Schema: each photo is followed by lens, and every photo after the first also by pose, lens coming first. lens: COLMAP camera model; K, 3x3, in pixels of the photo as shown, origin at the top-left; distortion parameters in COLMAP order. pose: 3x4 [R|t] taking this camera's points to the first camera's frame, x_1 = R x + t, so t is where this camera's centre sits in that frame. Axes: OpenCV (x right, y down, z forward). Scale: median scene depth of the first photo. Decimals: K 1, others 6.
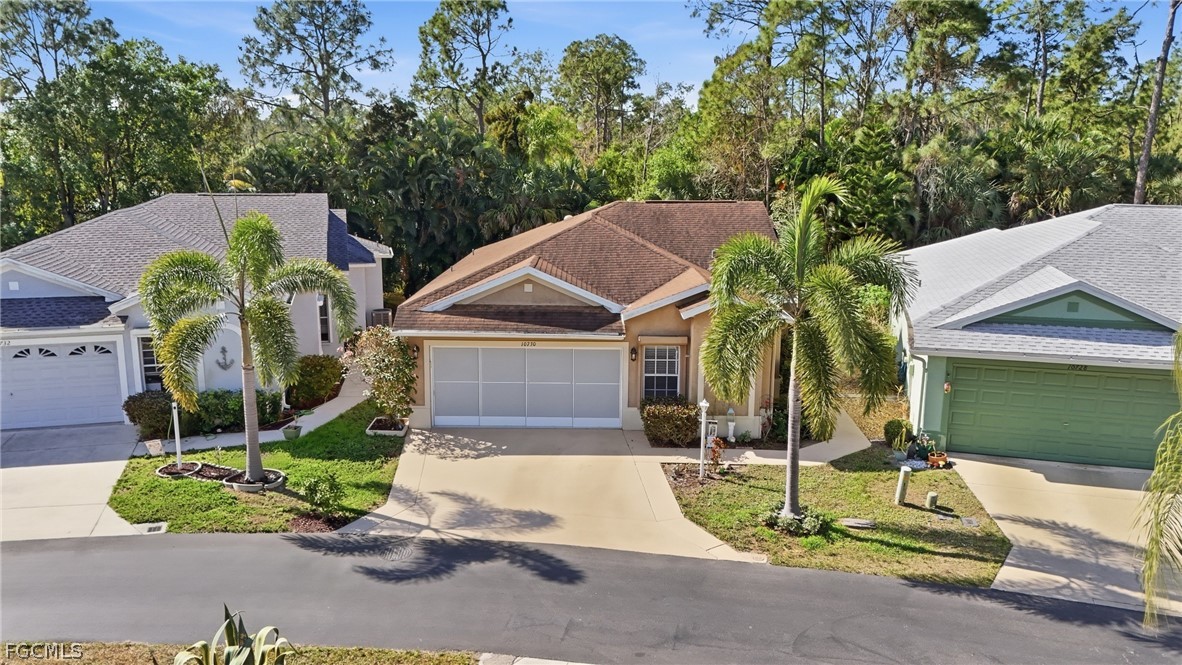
lens RADIAL K [[869.8, 0, 591.9], [0, 869.8, 330.9], [0, 0, 1]] dist [0.028733, -0.012066]
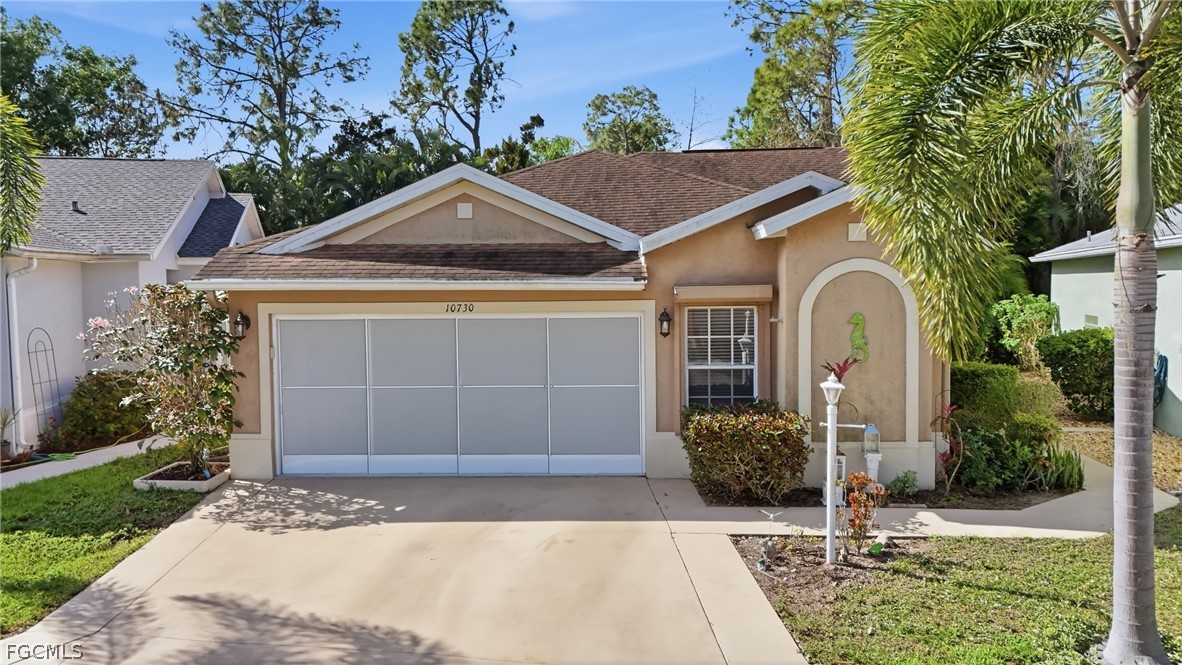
lens RADIAL K [[869.8, 0, 585.6], [0, 869.8, 338.1], [0, 0, 1]] dist [0.028733, -0.012066]
pose [[0.998524, -0.018052, -0.051228, 0.028306], [0.011184, 0.991279, -0.131304, 0.103883], [0.053152, 0.130537, 0.990018, 0.512084]]
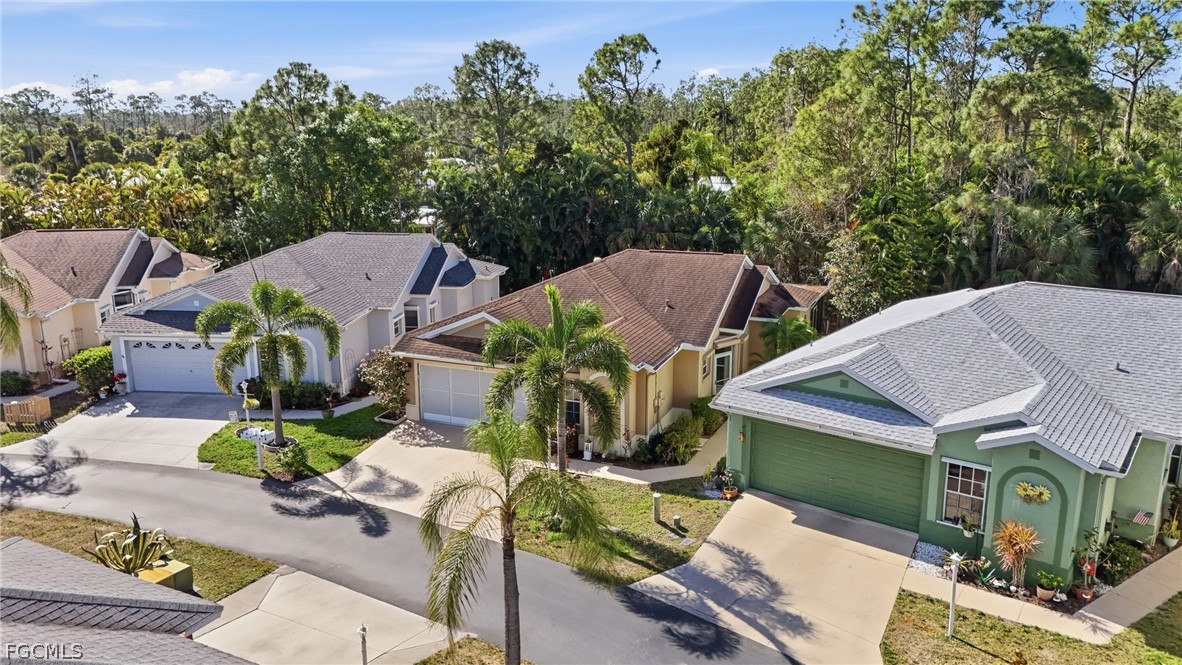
lens RADIAL K [[869.8, 0, 595.2], [0, 869.8, 331.9], [0, 0, 1]] dist [0.028733, -0.012066]
pose [[0.927824, 0.075626, -0.365272, 0.614689], [-0.062364, 0.996899, 0.047987, -0.123979], [0.367769, -0.021744, 0.929663, -0.219415]]
